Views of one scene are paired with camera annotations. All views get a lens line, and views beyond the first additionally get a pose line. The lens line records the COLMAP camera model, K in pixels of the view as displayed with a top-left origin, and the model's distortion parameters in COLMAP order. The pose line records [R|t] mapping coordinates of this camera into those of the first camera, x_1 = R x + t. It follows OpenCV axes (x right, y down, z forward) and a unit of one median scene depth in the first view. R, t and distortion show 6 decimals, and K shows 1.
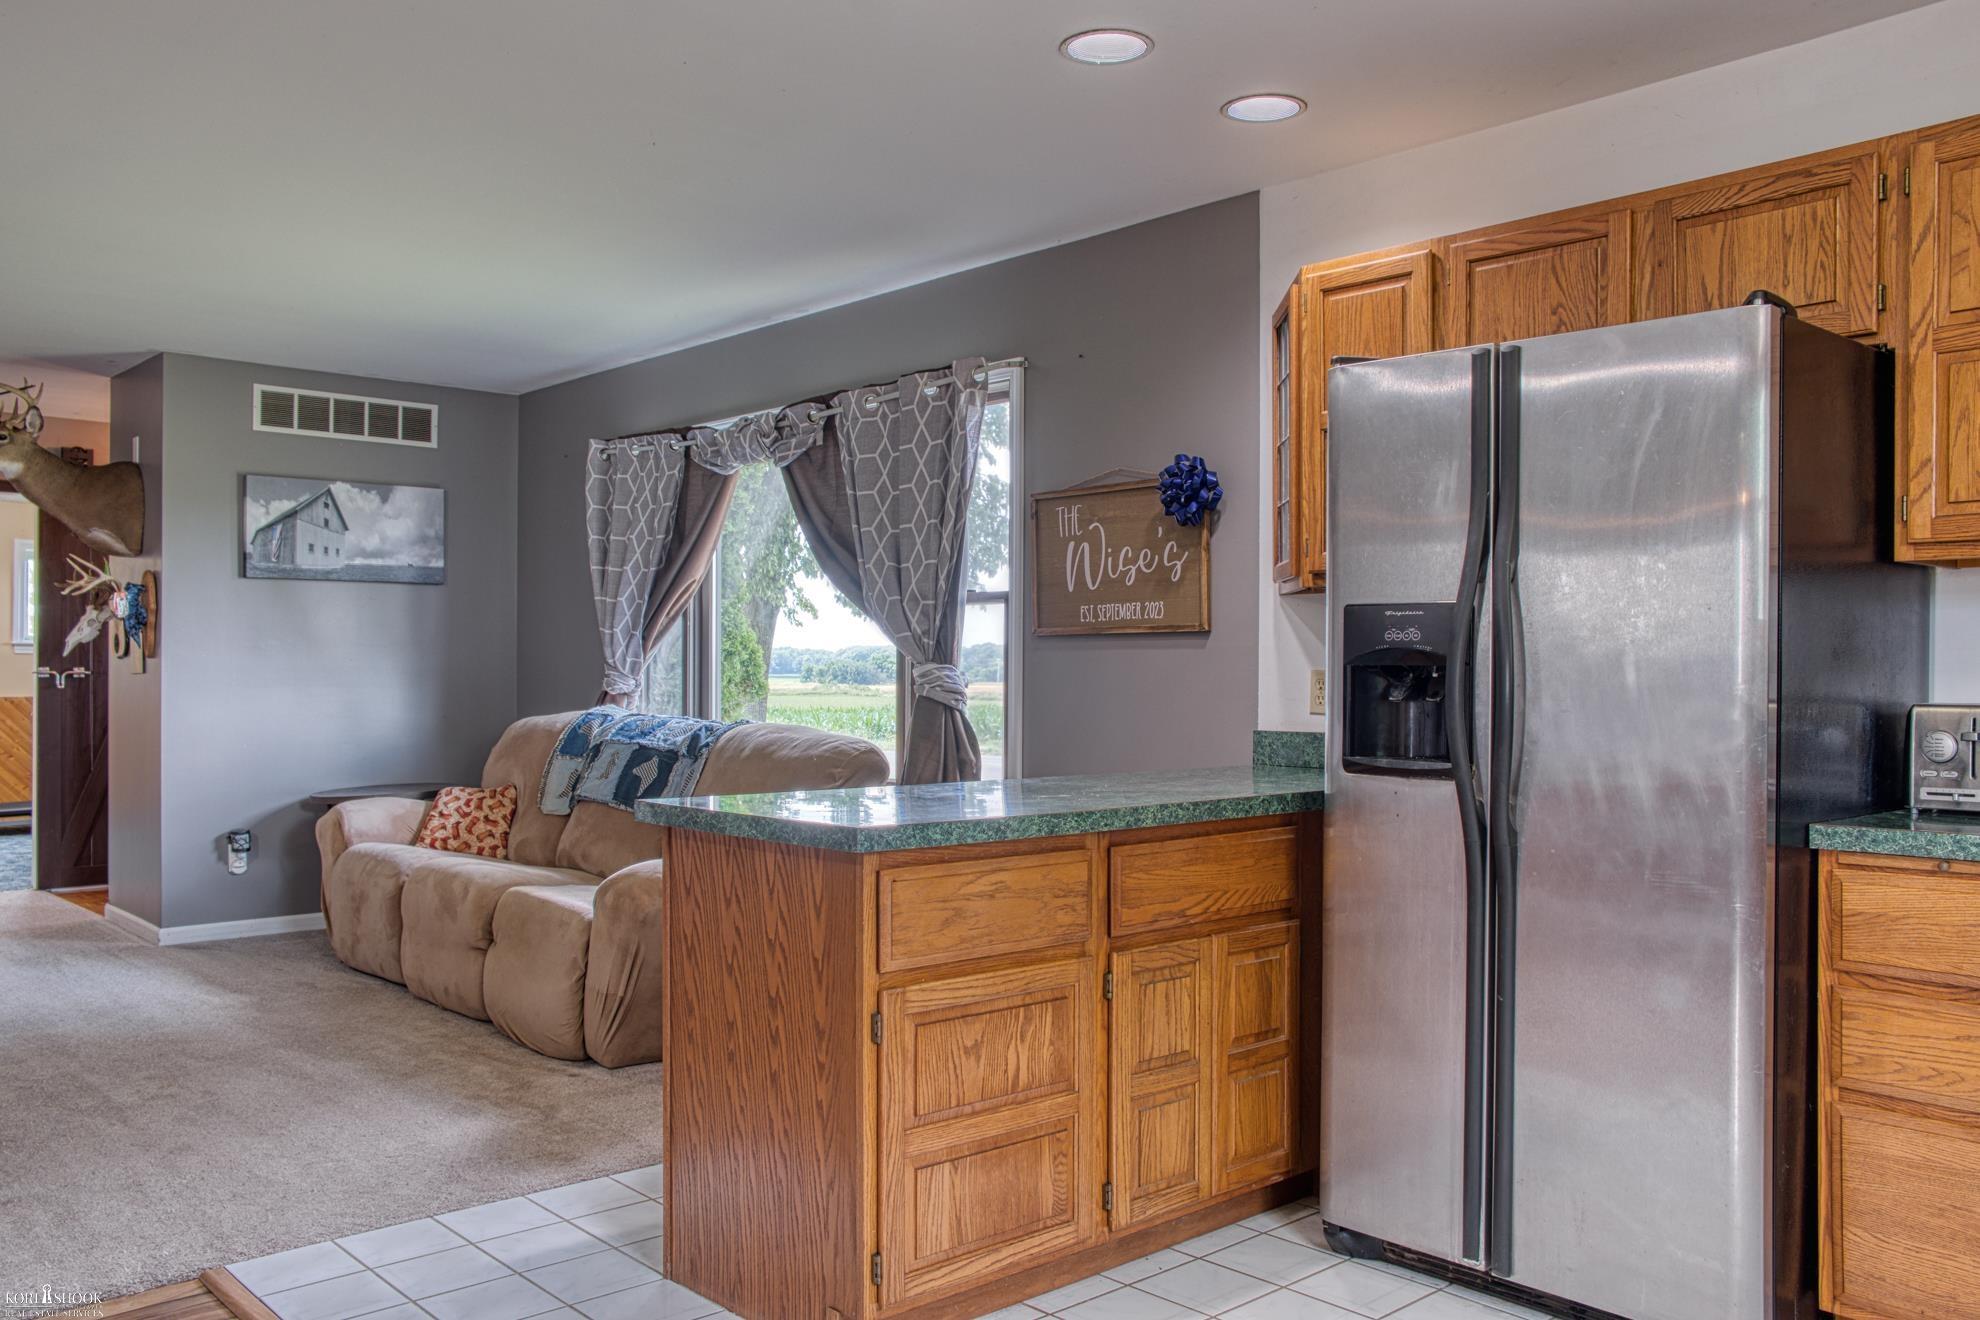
lens RADIAL K [[1591.3, 0, 994.3], [0, 1591.3, 666.7], [0, 0, 1]] dist [-0.075902, 0.123533]
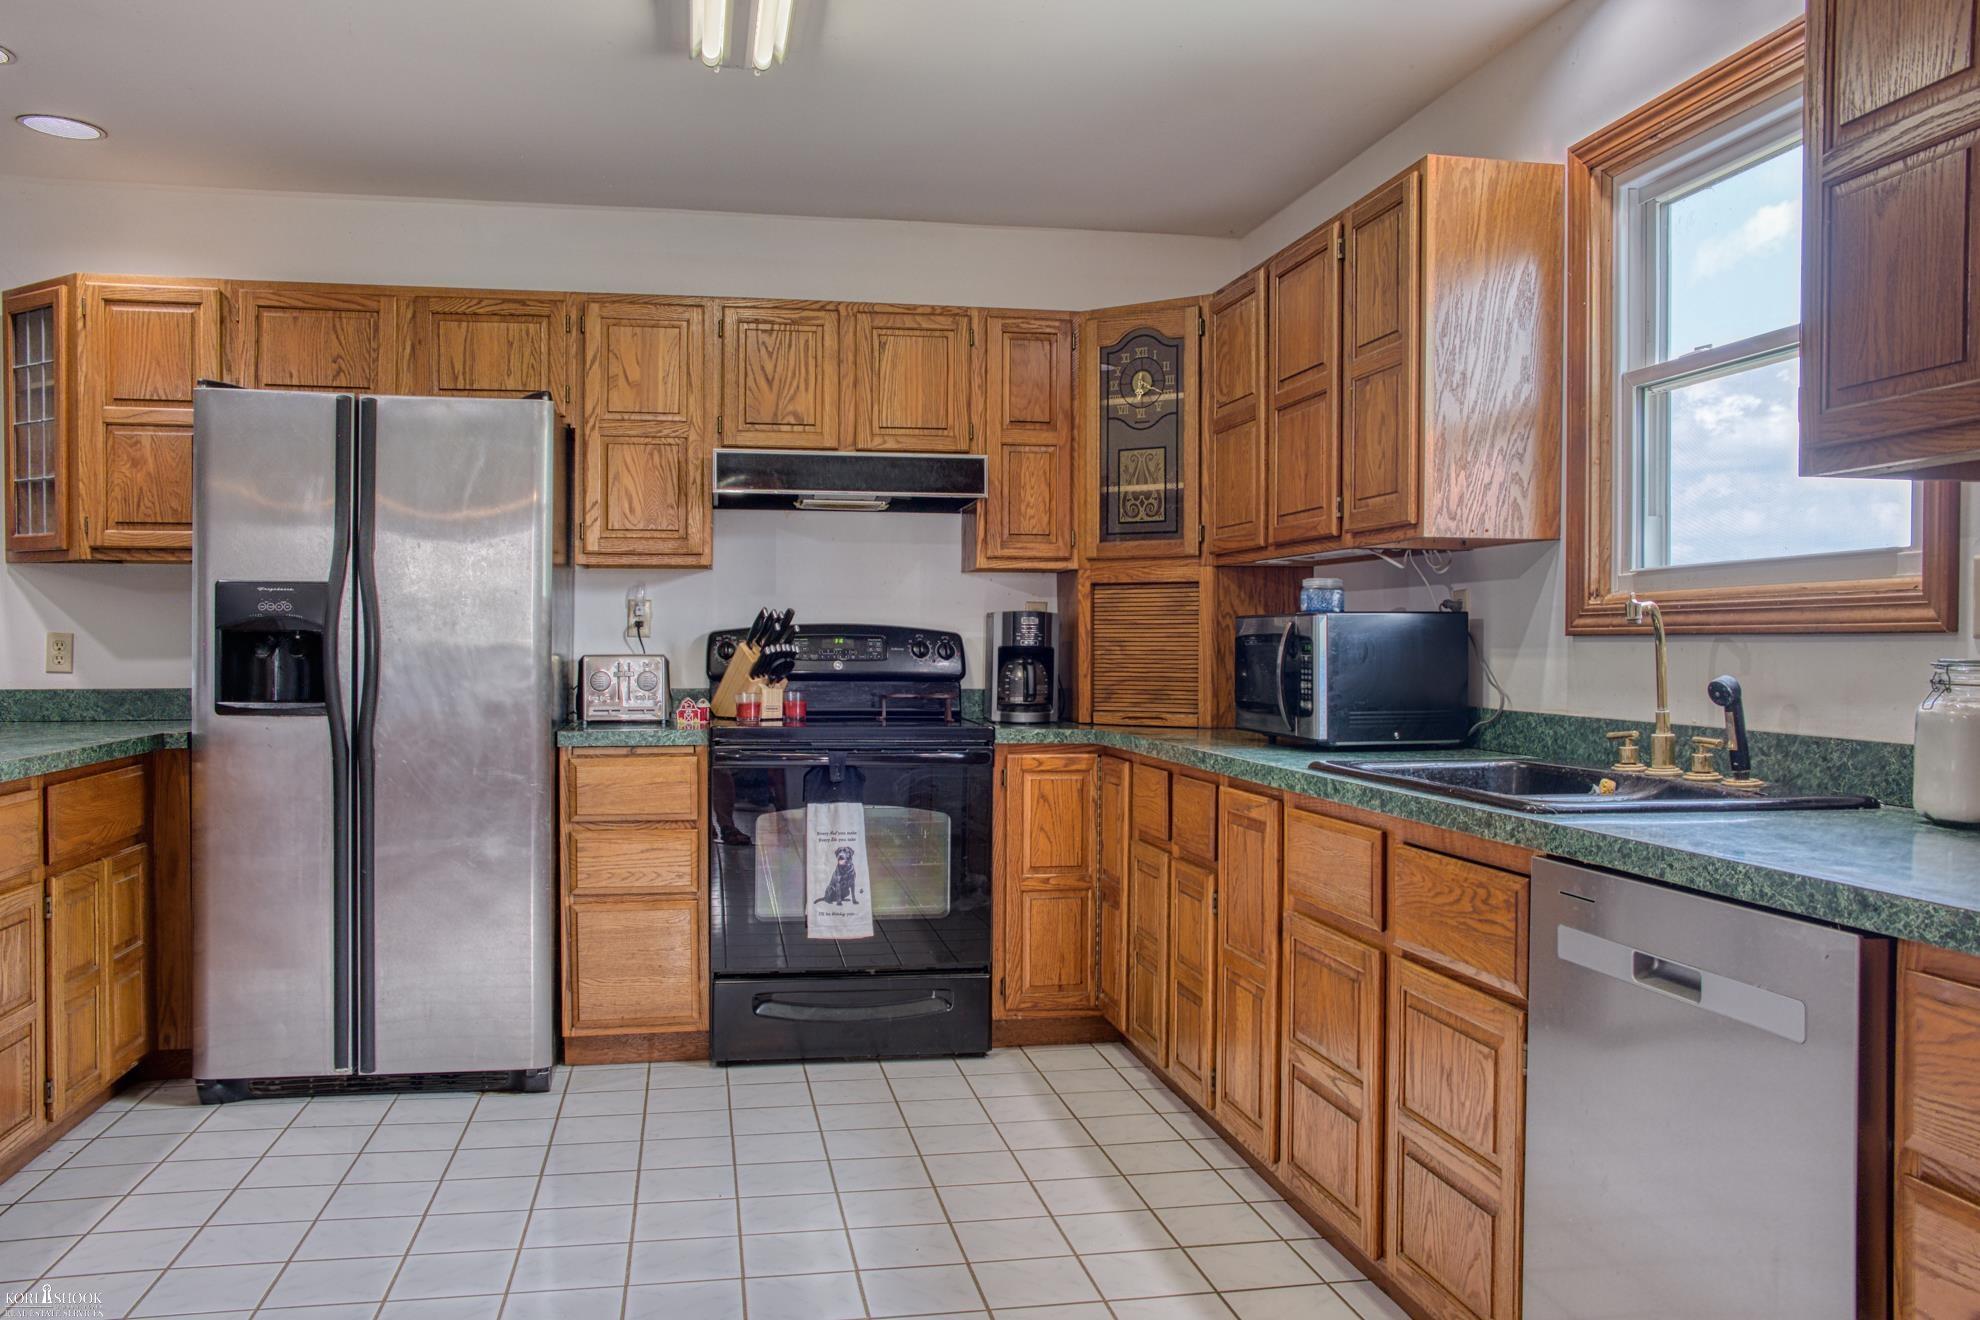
lens RADIAL K [[1591.3, 0, 994.3], [0, 1591.3, 666.7], [0, 0, 1]] dist [-0.075902, 0.123533]
pose [[0.527698, -0.016511, 0.849272, -0.533365], [-0.003441, 0.999761, 0.021575, -0.000526], [-0.849425, -0.014308, 0.527515, -0.183156]]
